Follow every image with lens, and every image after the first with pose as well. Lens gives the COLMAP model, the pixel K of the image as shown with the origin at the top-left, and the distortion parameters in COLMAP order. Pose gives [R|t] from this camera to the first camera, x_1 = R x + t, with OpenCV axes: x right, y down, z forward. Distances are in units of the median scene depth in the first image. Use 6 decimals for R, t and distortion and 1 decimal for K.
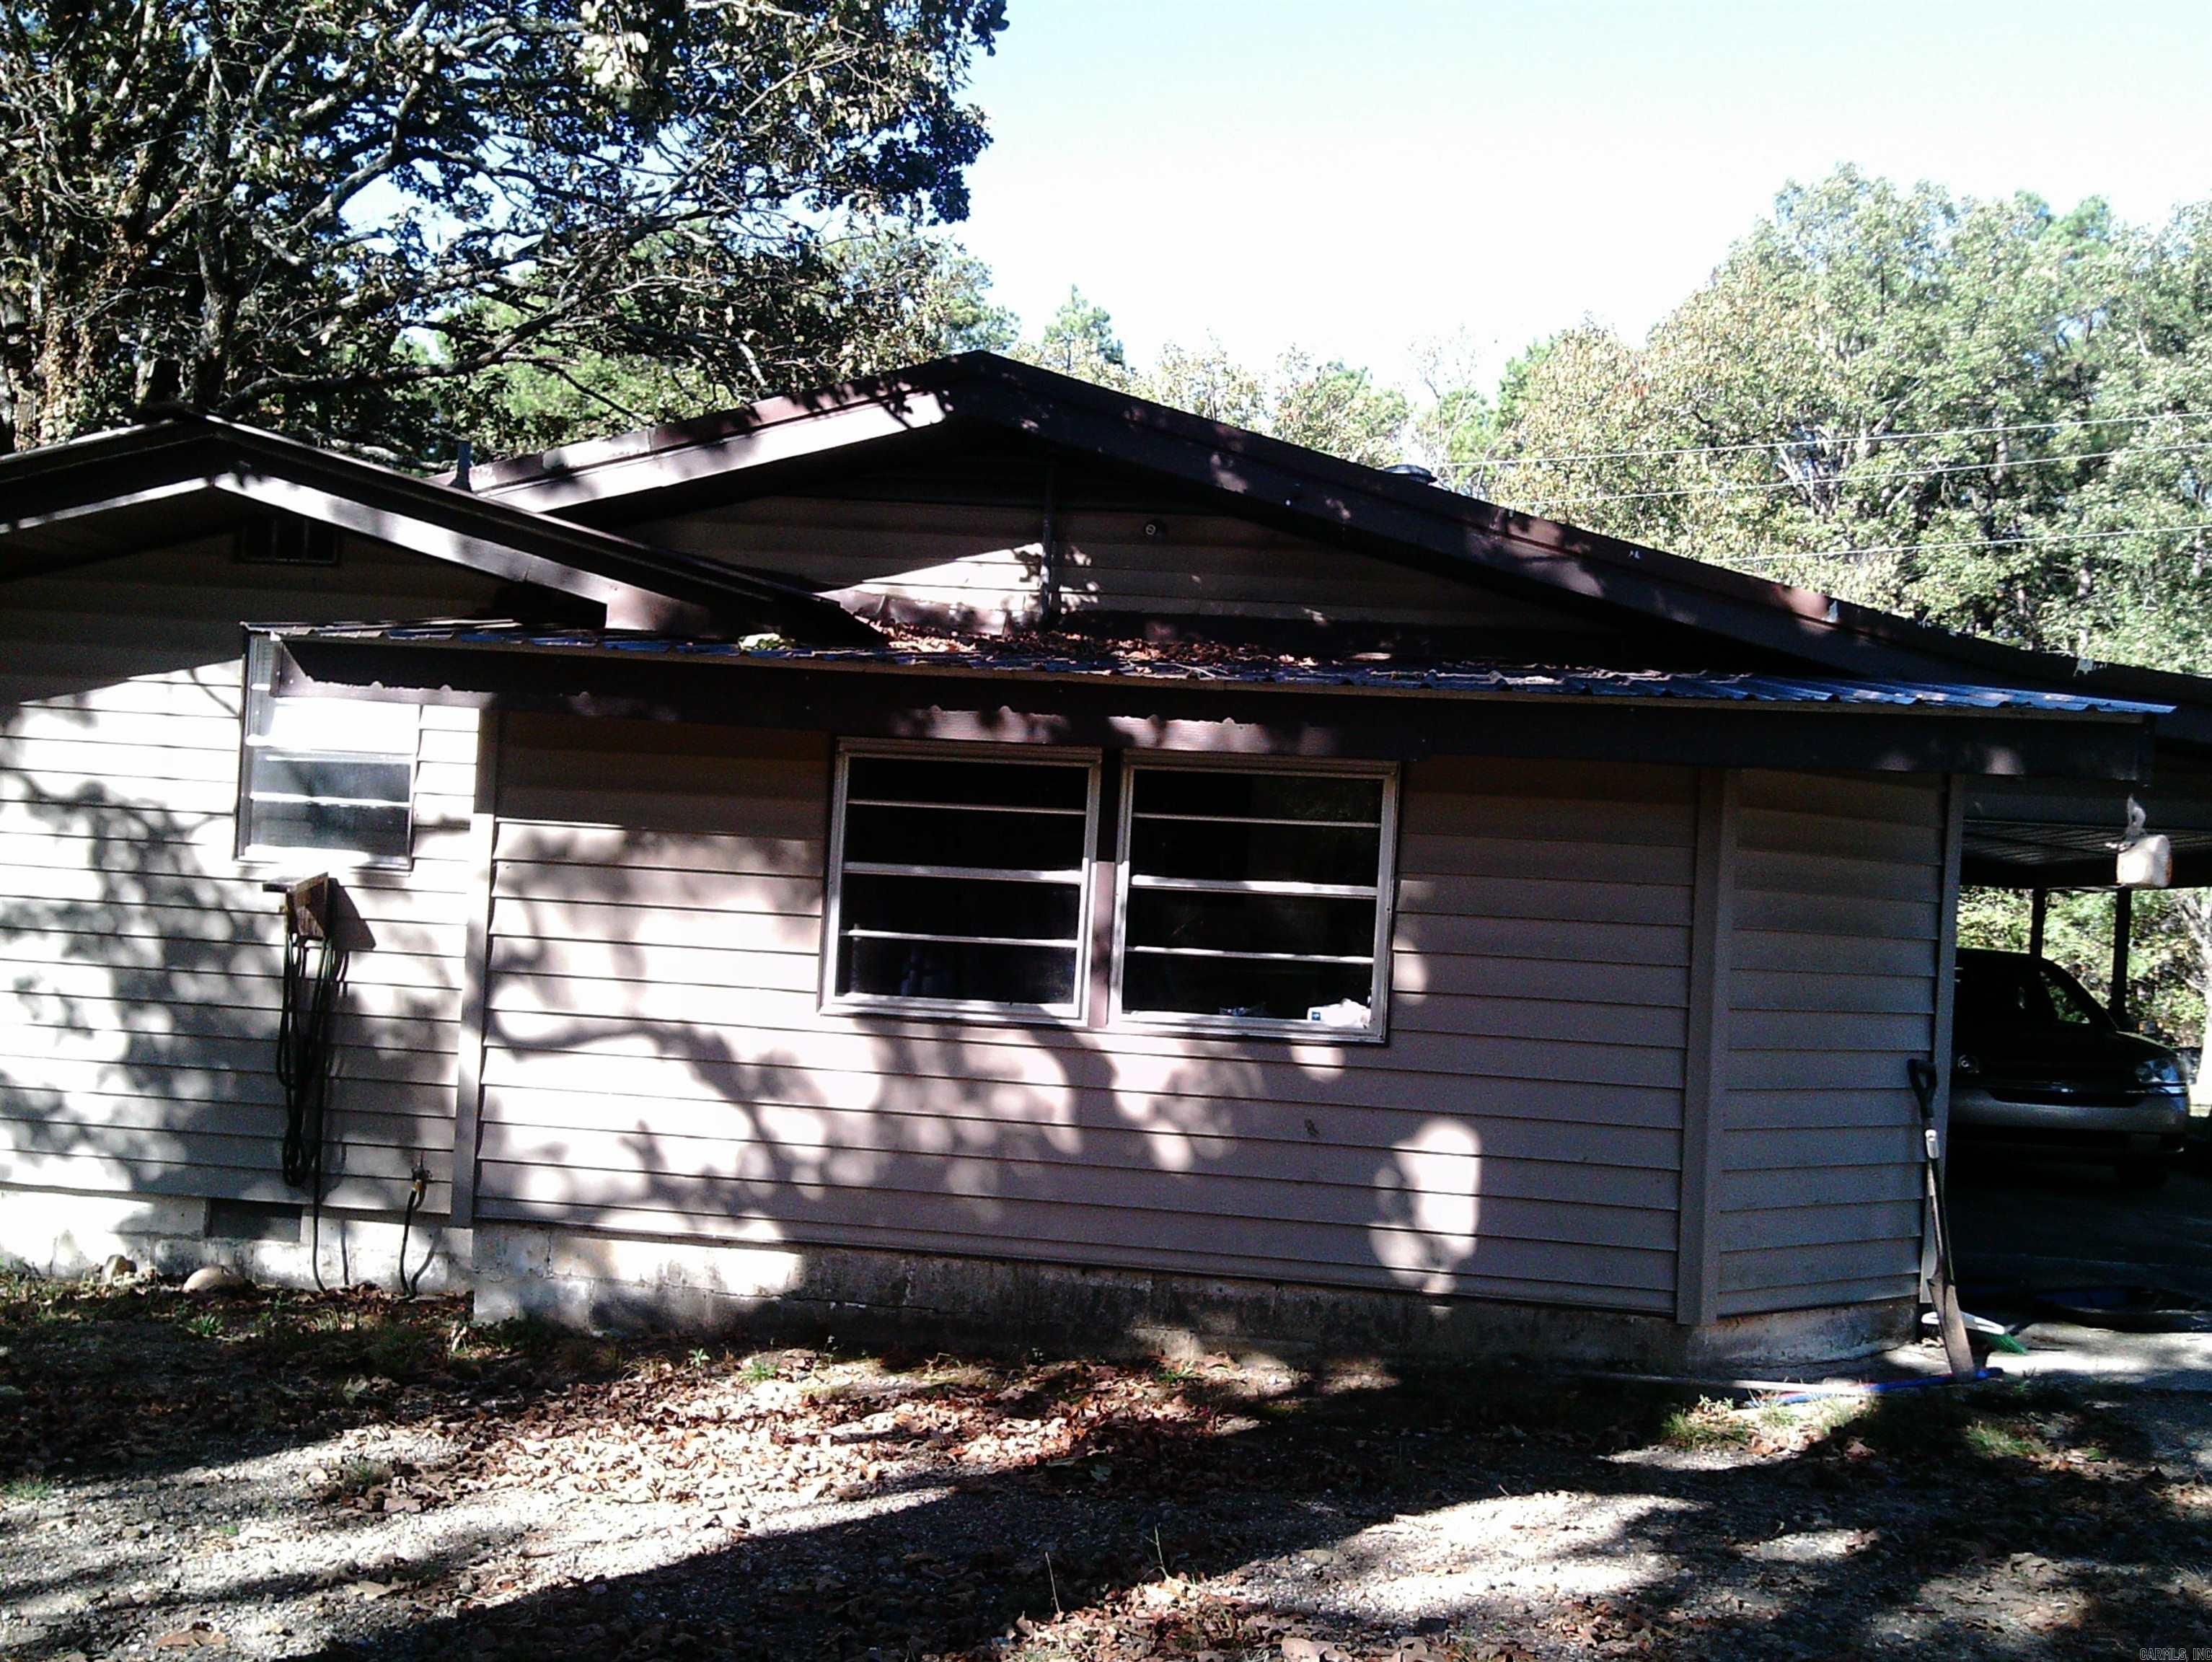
lens RADIAL K [[2302.1, 0, 1106.2], [0, 2302.1, 837.6], [0, 0, 1]] dist [-0.001015, 0.000000]
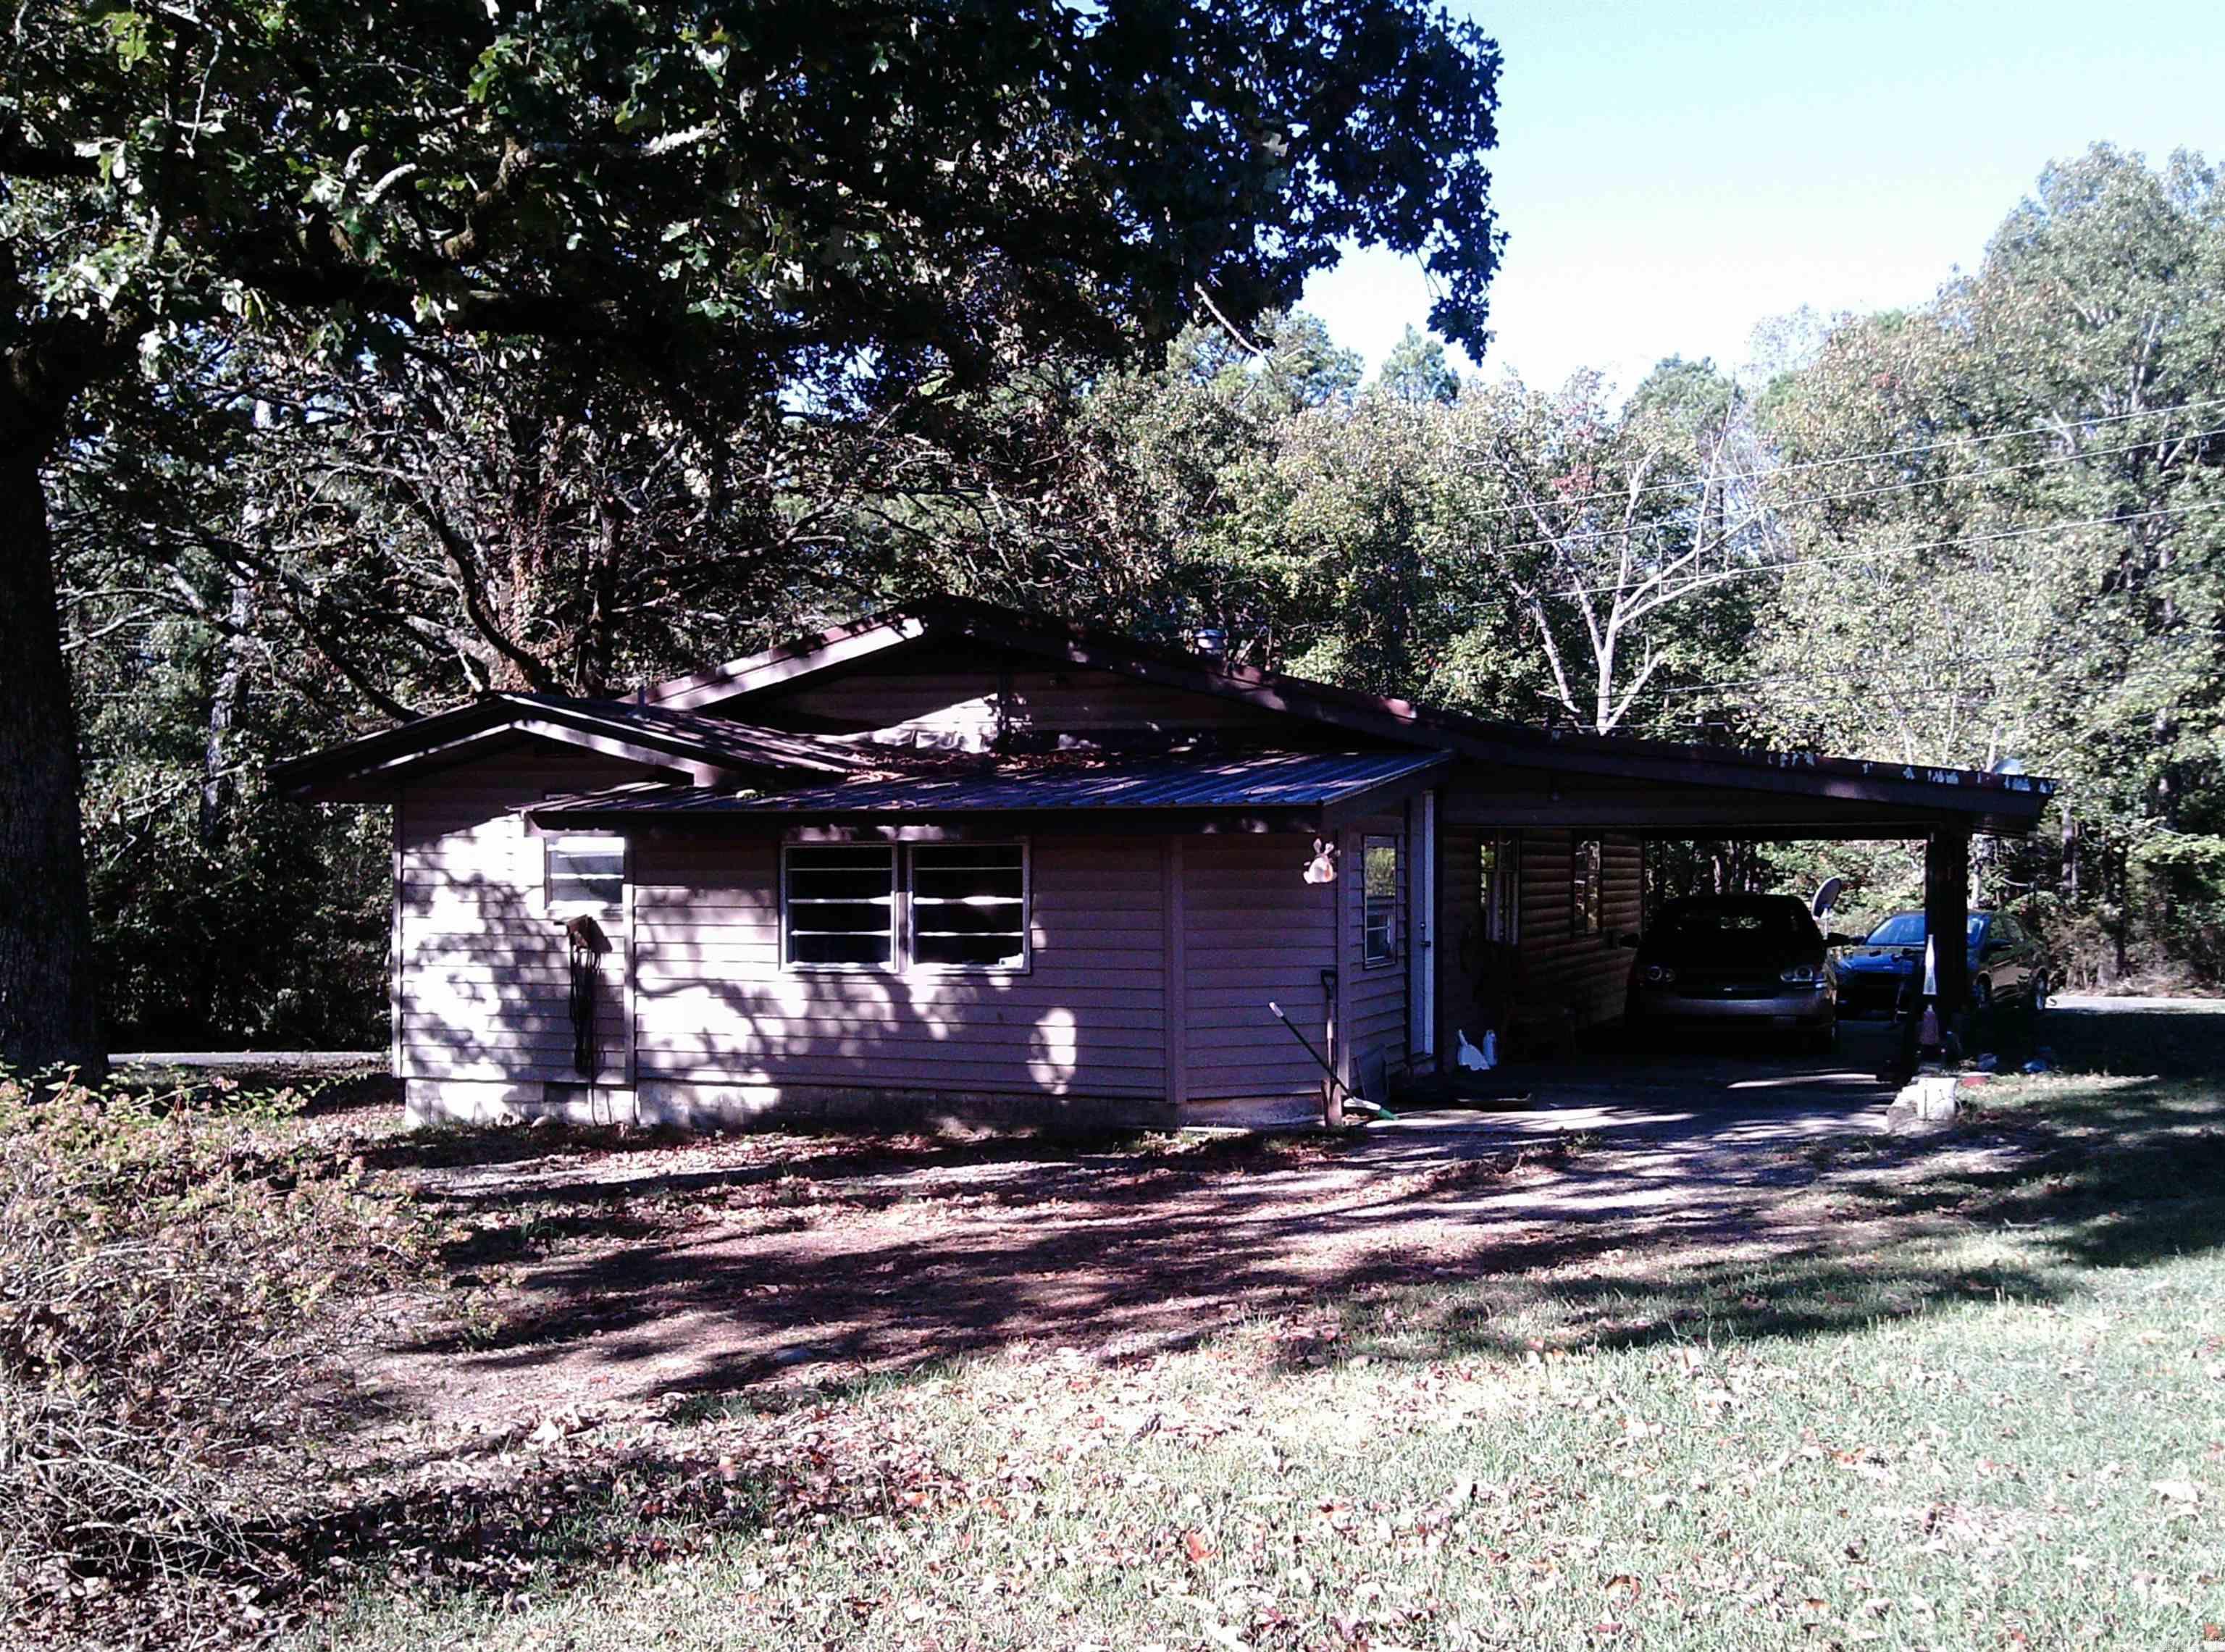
lens RADIAL K [[2315.4, 0, 1112.5], [0, 2315.4, 823.8], [0, 0, 1]] dist [-0.001015, 0.000000]
pose [[0.970690, -0.061730, -0.232272, 0.638167], [0.063280, 0.997996, -0.000782, -0.035273], [0.231855, -0.013939, 0.972650, -0.928603]]
